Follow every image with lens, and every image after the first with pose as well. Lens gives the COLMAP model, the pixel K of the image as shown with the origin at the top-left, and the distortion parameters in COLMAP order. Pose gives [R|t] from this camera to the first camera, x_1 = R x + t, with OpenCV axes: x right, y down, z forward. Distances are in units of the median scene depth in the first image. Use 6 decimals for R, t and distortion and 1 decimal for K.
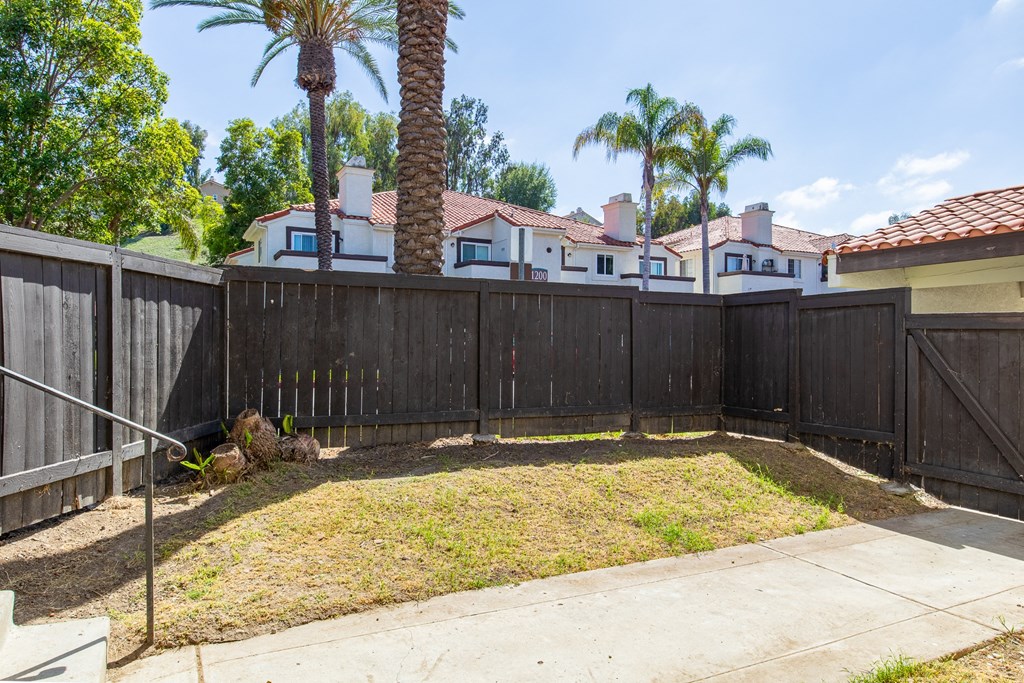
lens RADIAL K [[652.2, 0, 512.0], [0, 652.2, 341.5], [0, 0, 1]] dist [-0.005174, -0.003543]
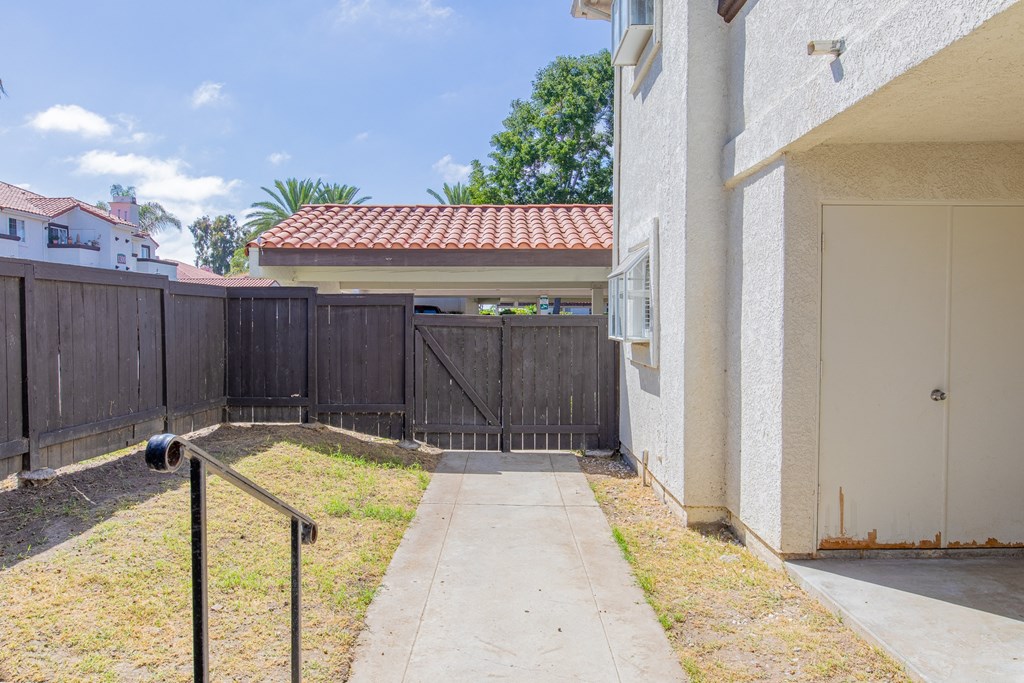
lens RADIAL K [[652.2, 0, 512.0], [0, 652.2, 341.5], [0, 0, 1]] dist [-0.005174, -0.003543]
pose [[0.482014, -0.033360, 0.875528, -0.417100], [-0.003502, 0.999194, 0.040000, -0.035541], [-0.876157, -0.022347, 0.481508, 0.161109]]
